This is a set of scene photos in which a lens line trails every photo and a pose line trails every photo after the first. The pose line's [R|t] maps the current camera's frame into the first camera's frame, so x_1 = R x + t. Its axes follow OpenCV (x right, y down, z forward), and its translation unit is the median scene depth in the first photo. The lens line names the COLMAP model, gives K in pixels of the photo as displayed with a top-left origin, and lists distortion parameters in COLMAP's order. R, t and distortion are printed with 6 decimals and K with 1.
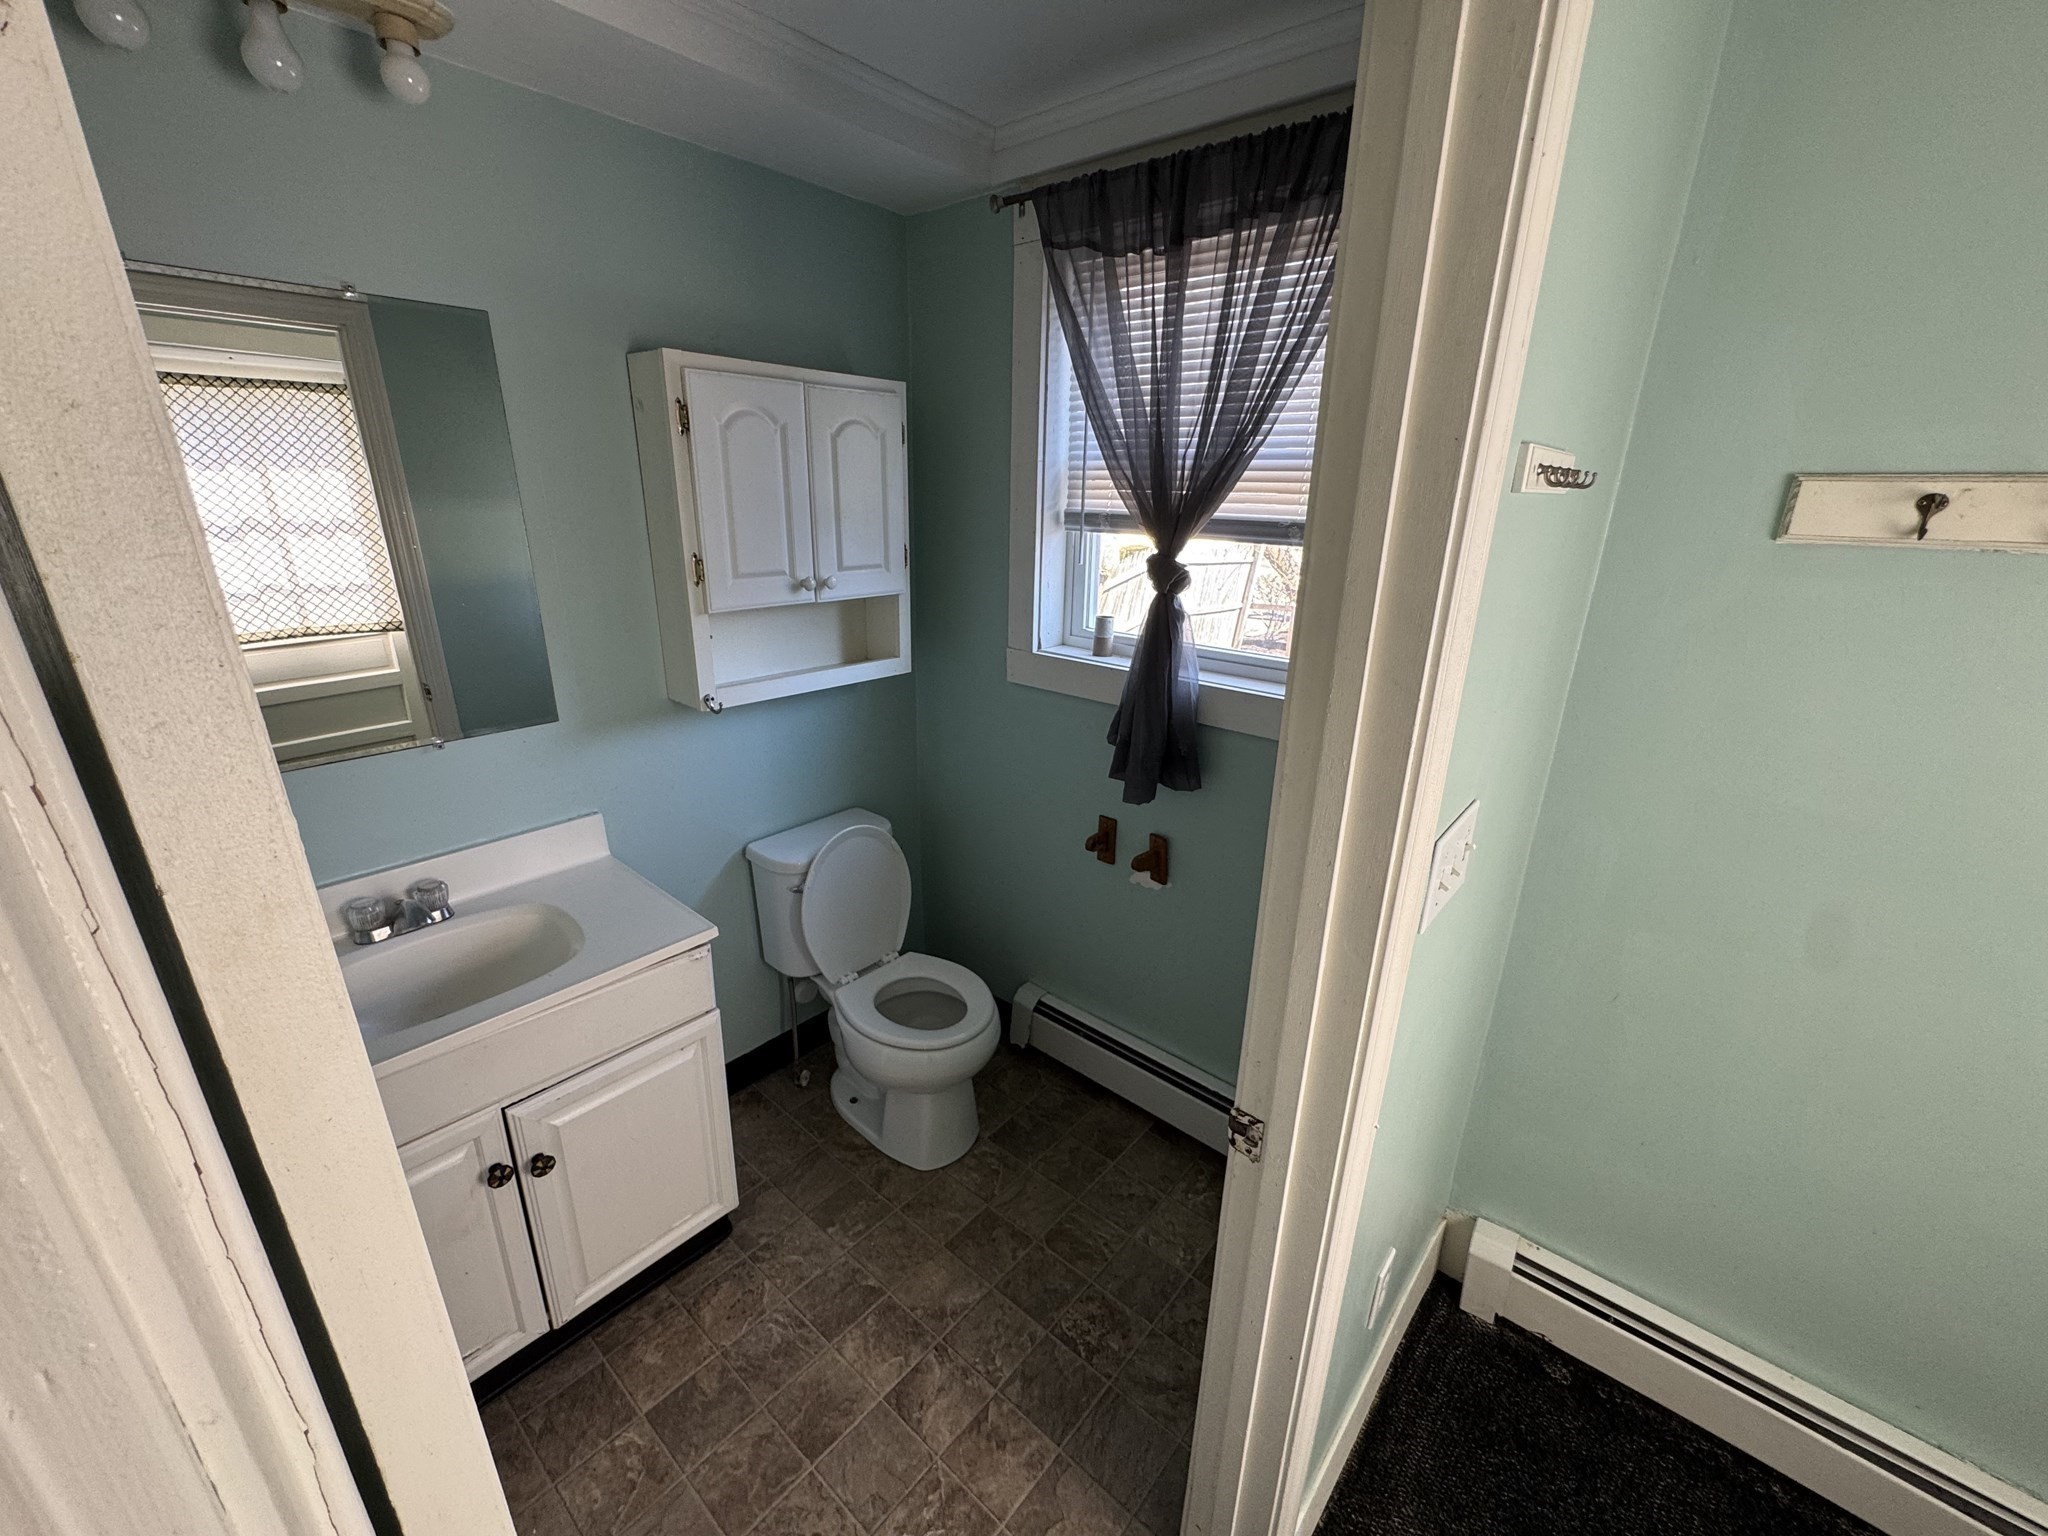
lens RADIAL K [[821.2, 0, 1025.5], [0, 821.2, 768.7], [0, 0, 1]] dist [-0.006512, 0.001137]
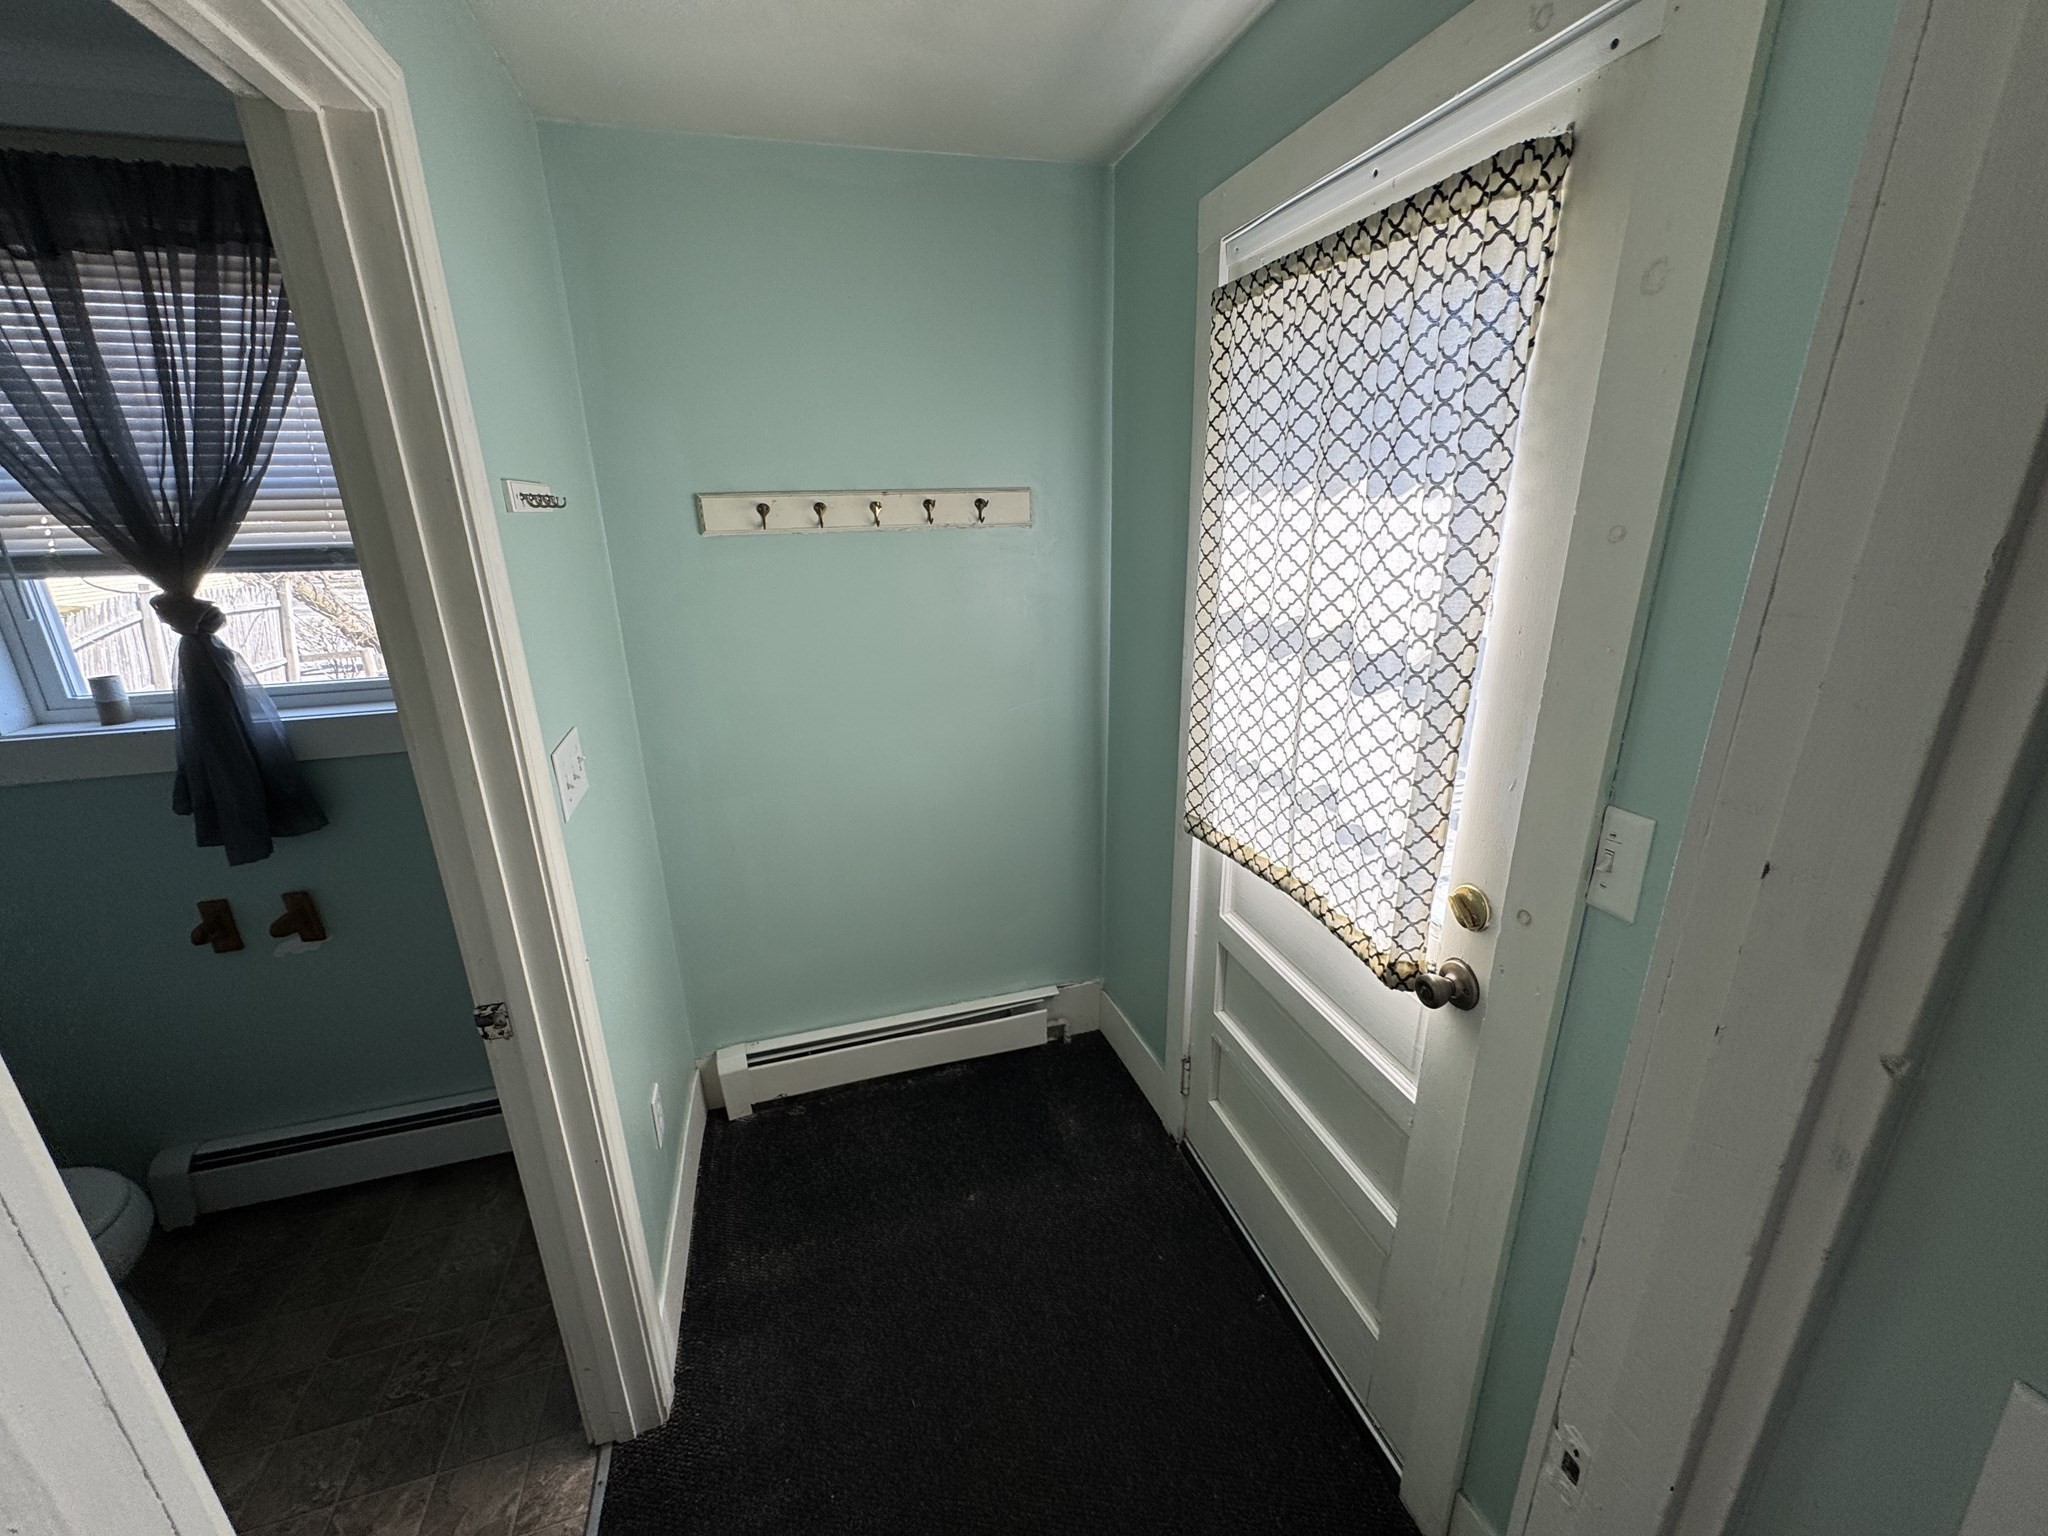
lens RADIAL K [[821.2, 0, 1025.6], [0, 821.2, 768.9], [0, 0, 1]] dist [-0.006512, 0.001137]
pose [[0.538809, -0.283714, 0.793215, -0.096587], [0.298752, 0.944737, 0.134976, 0.082256], [-0.787675, 0.164248, 0.593794, -0.246850]]
